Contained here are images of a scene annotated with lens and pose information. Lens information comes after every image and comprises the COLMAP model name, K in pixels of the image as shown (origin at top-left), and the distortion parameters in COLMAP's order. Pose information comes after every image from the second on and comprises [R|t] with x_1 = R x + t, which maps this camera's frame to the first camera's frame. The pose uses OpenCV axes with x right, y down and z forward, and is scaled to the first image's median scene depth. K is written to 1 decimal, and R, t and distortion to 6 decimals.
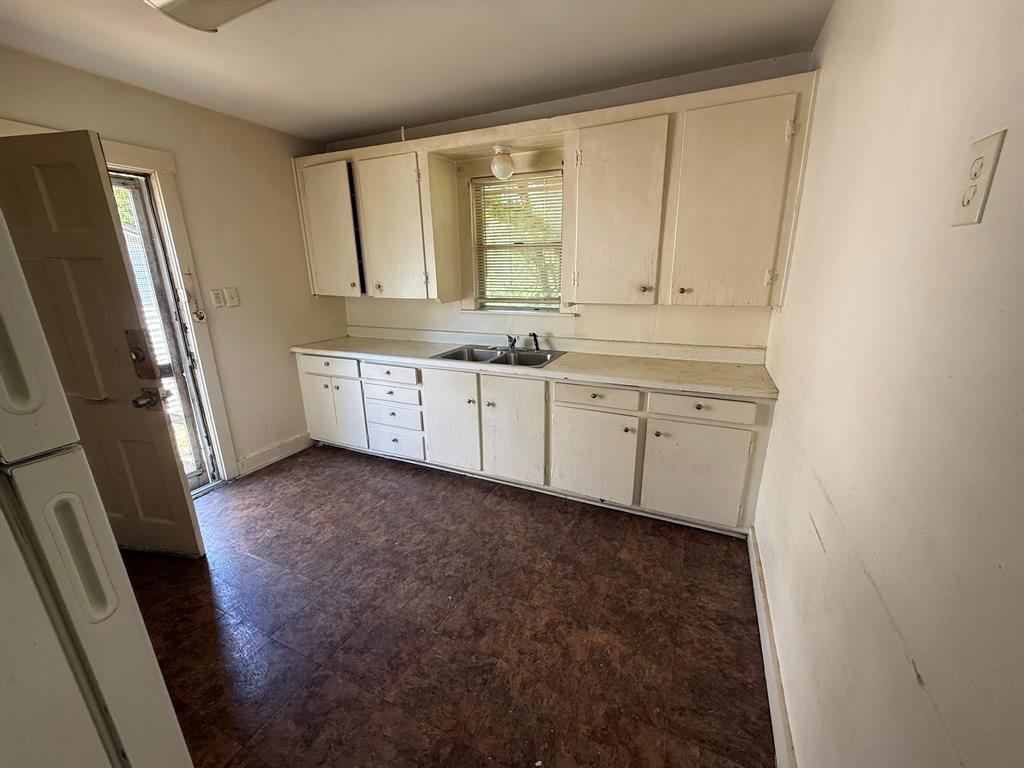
lens RADIAL K [[411.0, 0, 511.5], [0, 411.0, 384.4], [0, 0, 1]] dist [-0.000421, 0.000038]
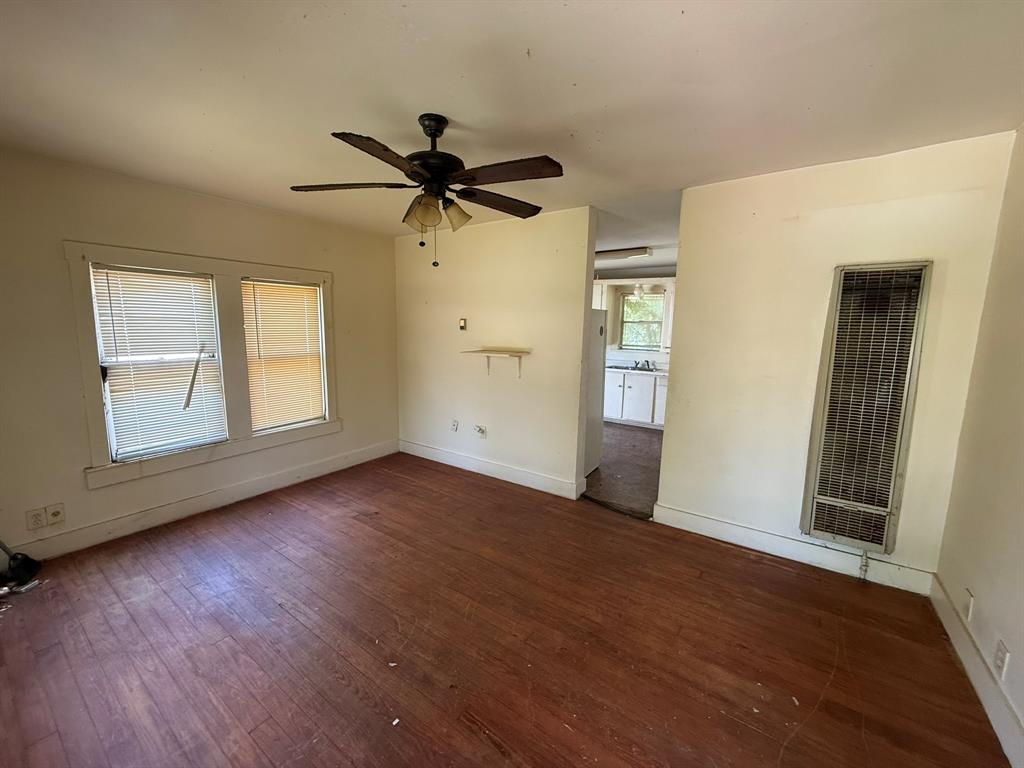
lens RADIAL K [[411.0, 0, 509.9], [0, 411.0, 381.4], [0, 0, 1]] dist [-0.000421, 0.000038]
pose [[0.985009, 0.063065, -0.160562, -0.312660], [-0.084203, 0.988135, -0.128450, 0.337241], [0.150556, 0.140044, 0.978632, -1.284236]]
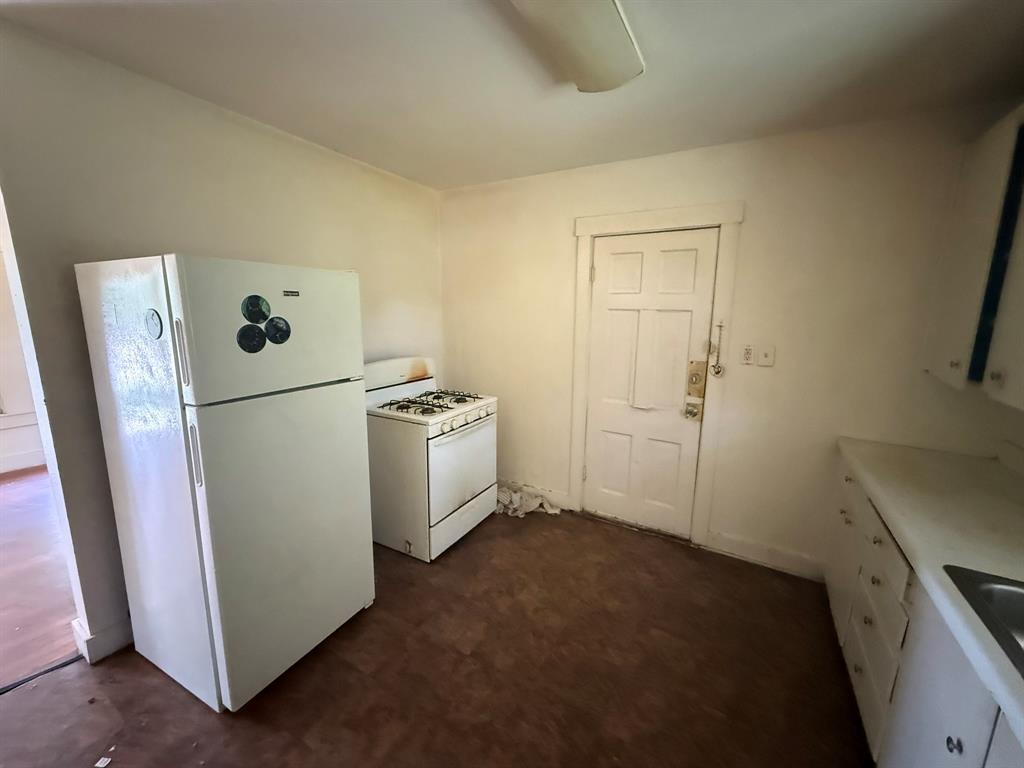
lens RADIAL K [[411.0, 0, 508.3], [0, 411.0, 382.6], [0, 0, 1]] dist [-0.000421, 0.000038]
pose [[-0.101006, 0.197064, -0.975174, 0.171763], [-0.282259, 0.934235, 0.218027, -0.175554], [0.954006, 0.297273, -0.038740, 0.498062]]
